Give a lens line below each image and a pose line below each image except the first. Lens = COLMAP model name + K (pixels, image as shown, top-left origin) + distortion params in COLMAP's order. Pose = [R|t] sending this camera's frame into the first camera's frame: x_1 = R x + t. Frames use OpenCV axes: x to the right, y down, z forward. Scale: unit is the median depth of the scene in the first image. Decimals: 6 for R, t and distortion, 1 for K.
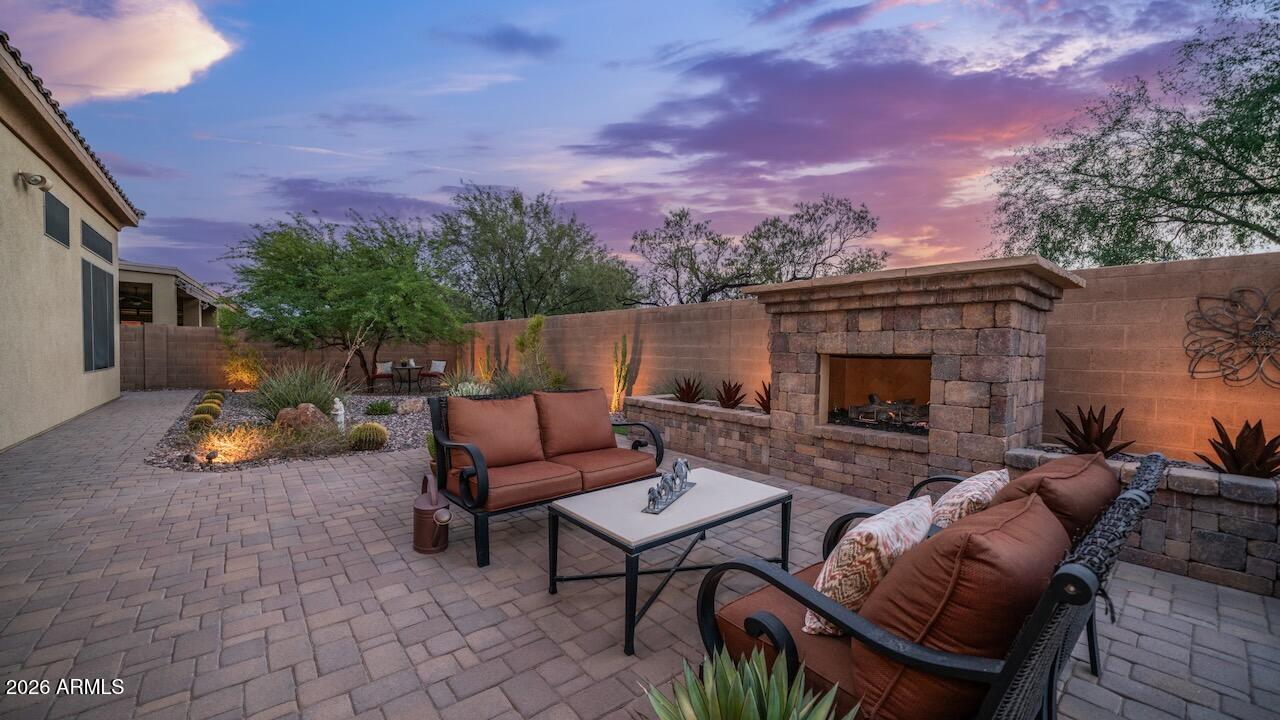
lens RADIAL K [[482.2, 0, 626.7], [0, 482.2, 364.2], [0, 0, 1]] dist [-0.002756, 0.000035]
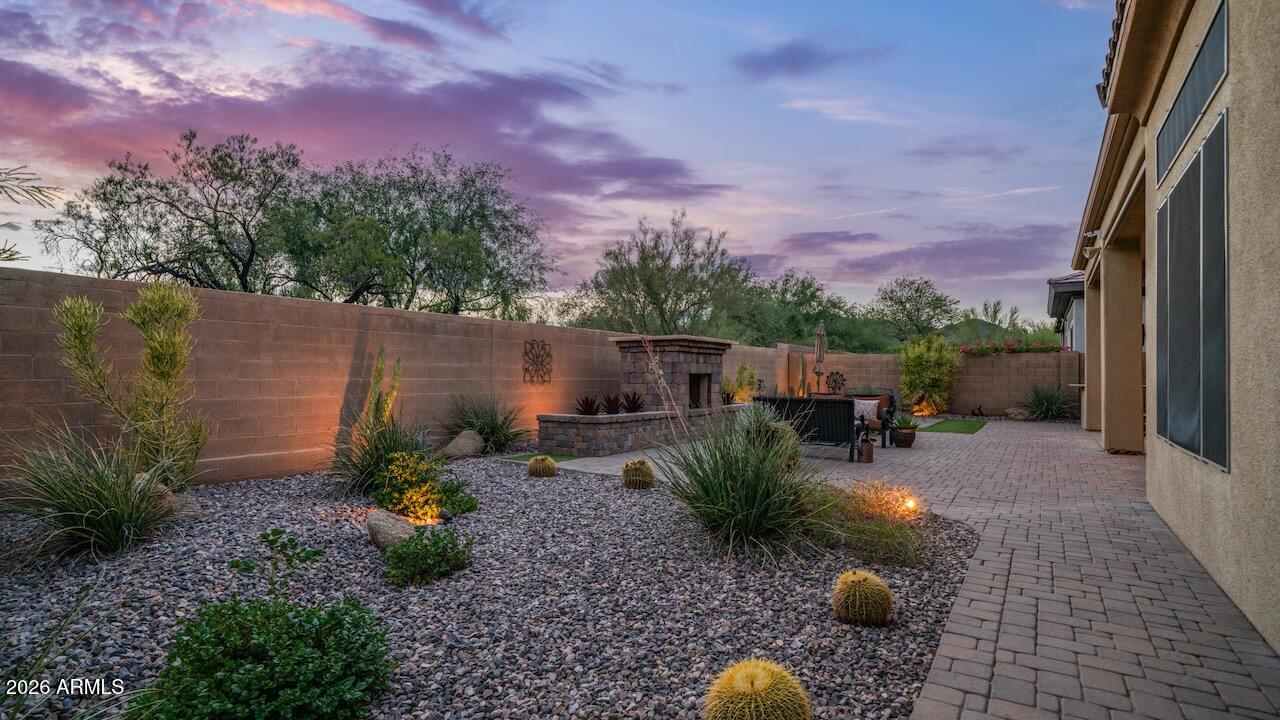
lens RADIAL K [[650.4, 0, 625.1], [0, 650.4, 364.5], [0, 0, 1]] dist [-0.000235, -0.000363]
pose [[-0.317574, -0.003739, 0.948226, -1.388851], [0.014155, 0.999862, 0.008683, -0.058546], [-0.948128, 0.016180, -0.317477, 1.428100]]
